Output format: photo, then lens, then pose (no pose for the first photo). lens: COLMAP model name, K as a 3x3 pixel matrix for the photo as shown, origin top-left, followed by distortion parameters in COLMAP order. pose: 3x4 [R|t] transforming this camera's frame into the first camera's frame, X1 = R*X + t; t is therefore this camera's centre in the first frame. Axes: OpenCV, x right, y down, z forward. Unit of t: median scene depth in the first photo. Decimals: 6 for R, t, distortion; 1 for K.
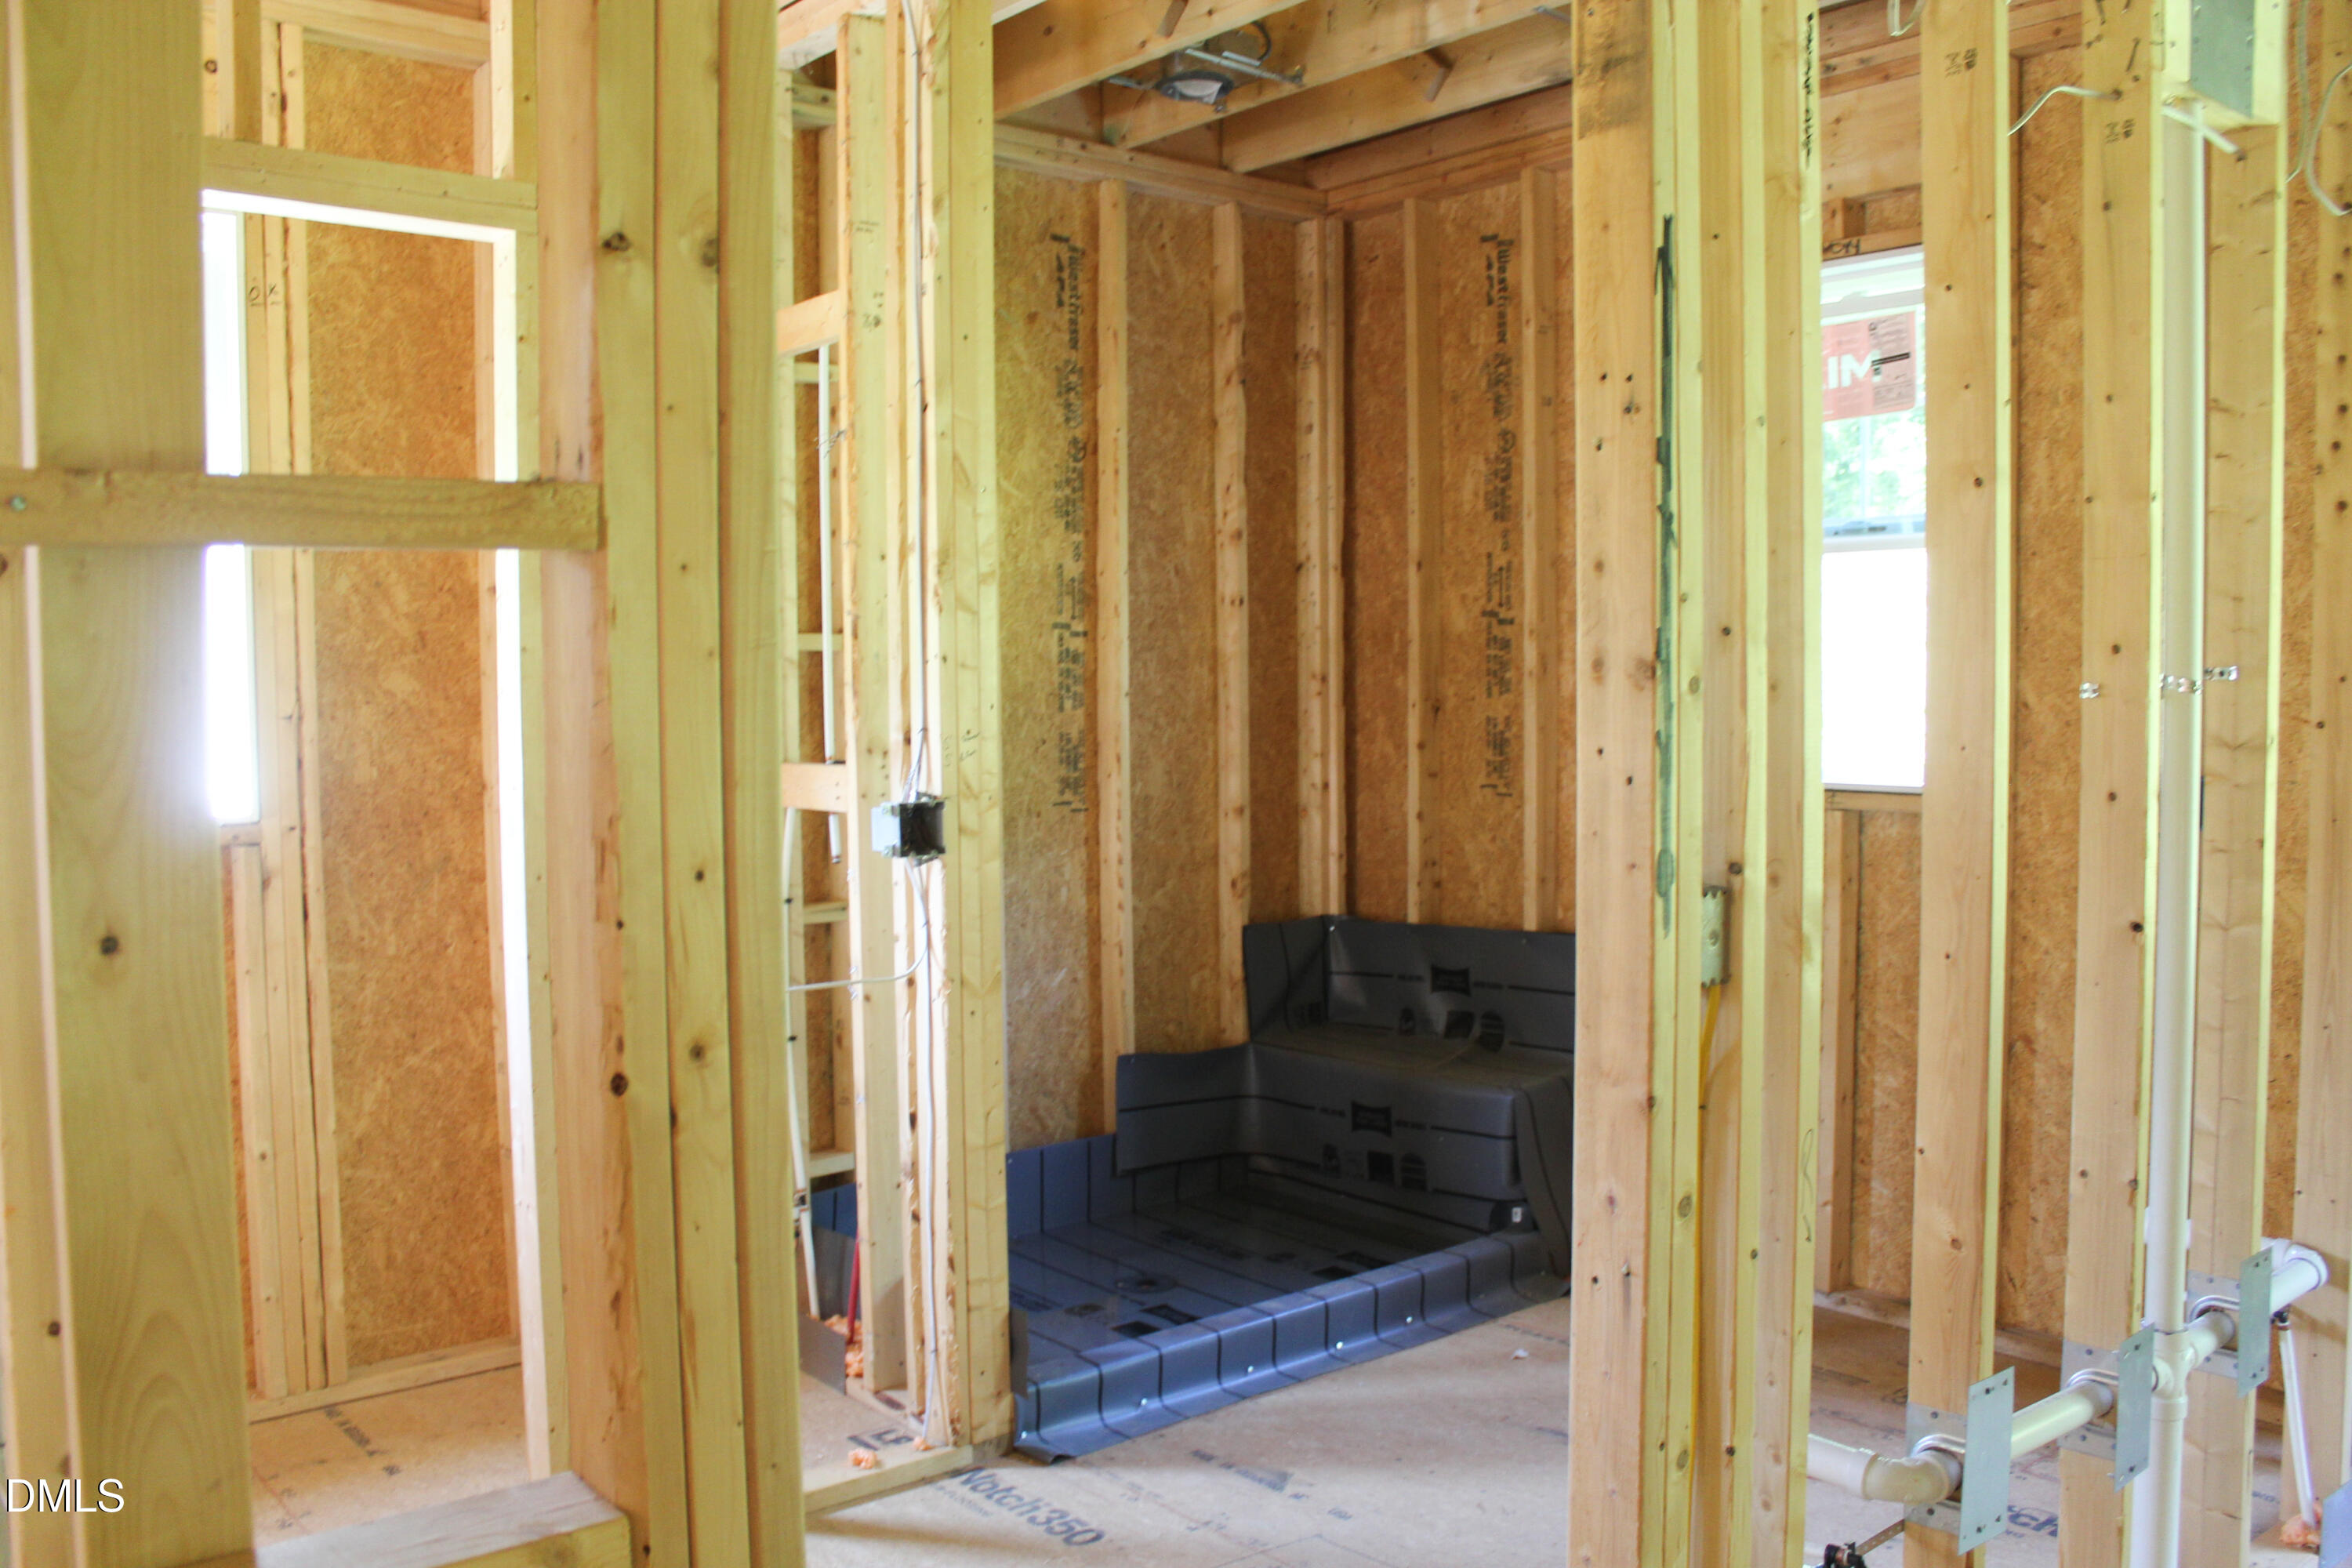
lens RADIAL K [[1946.7, 0, 1161.2], [0, 1946.7, 810.2], [0, 0, 1]] dist [-0.168839, 0.144736]
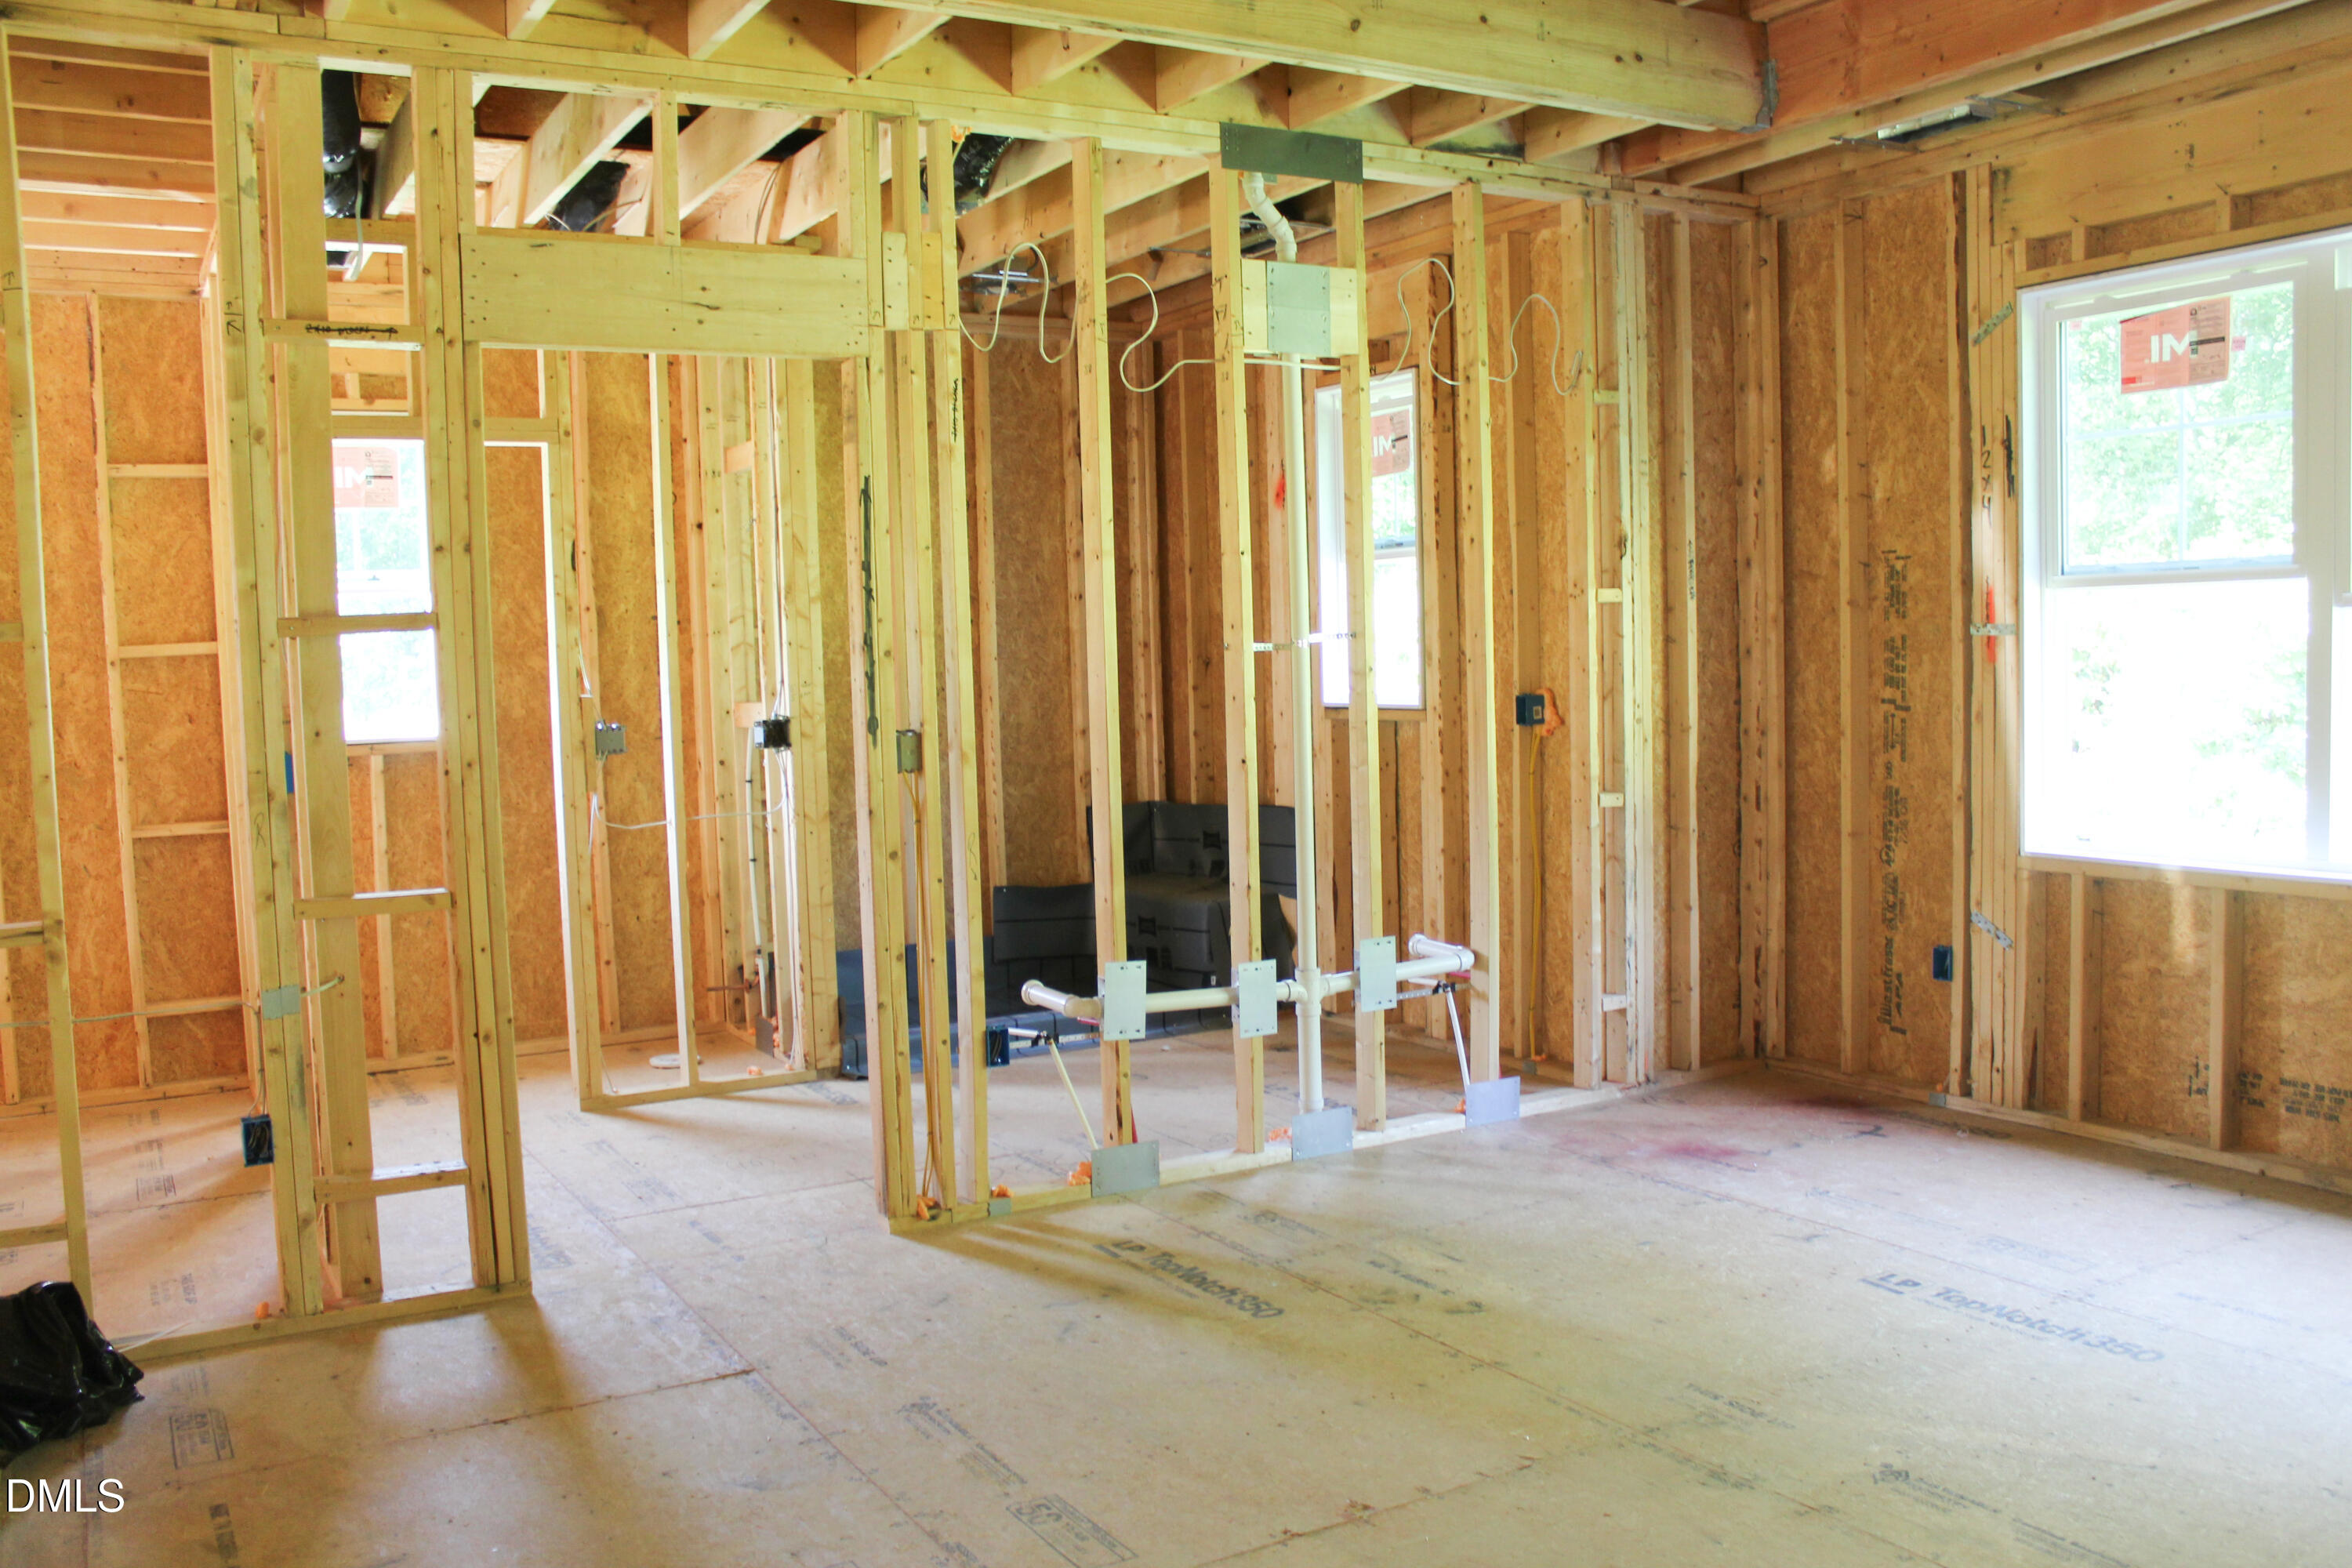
lens RADIAL K [[1946.7, 0, 1161.2], [0, 1946.7, 810.2], [0, 0, 1]] dist [-0.168839, 0.144736]
pose [[0.985317, -0.007762, -0.170556, 0.456208], [0.011067, 0.999769, 0.018436, 0.043097], [0.170373, -0.020053, 0.985176, -0.642315]]
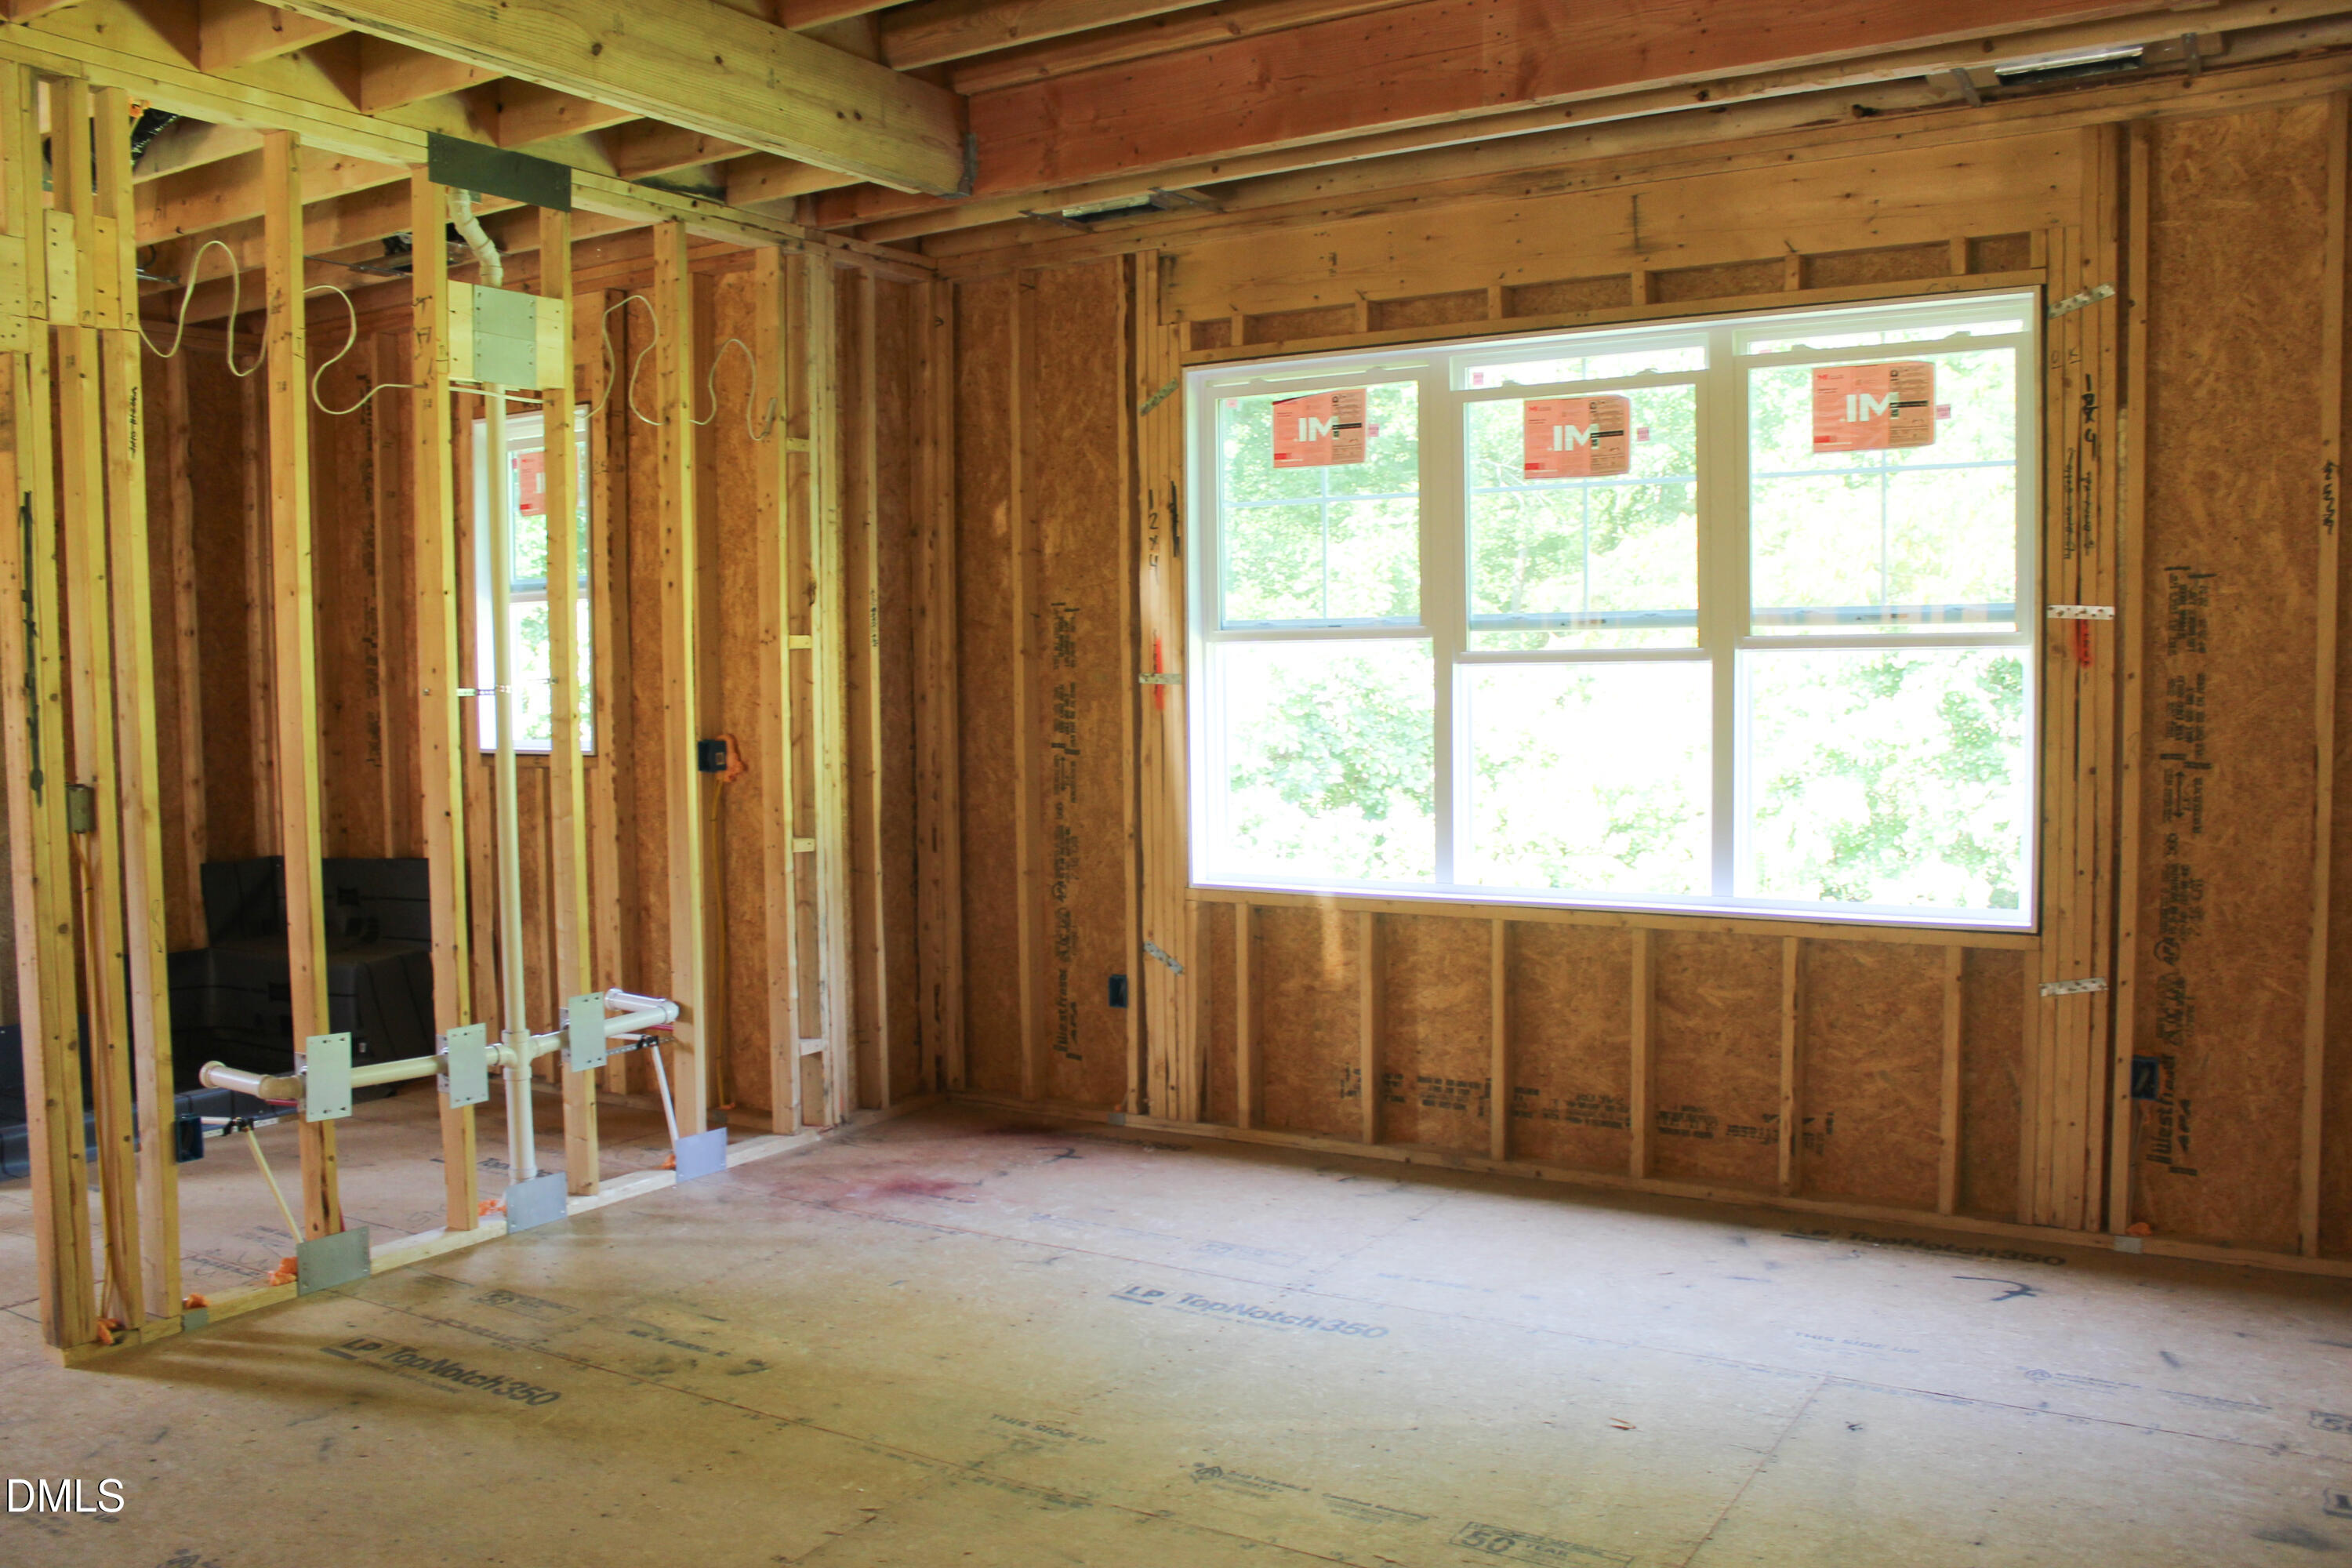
lens RADIAL K [[1946.7, 0, 1161.2], [0, 1946.7, 810.2], [0, 0, 1]] dist [-0.168839, 0.144736]
pose [[0.949506, -0.026863, 0.312598, 0.345994], [0.025872, 0.999638, 0.007316, 0.035924], [-0.312681, 0.001141, 0.949857, -0.629766]]
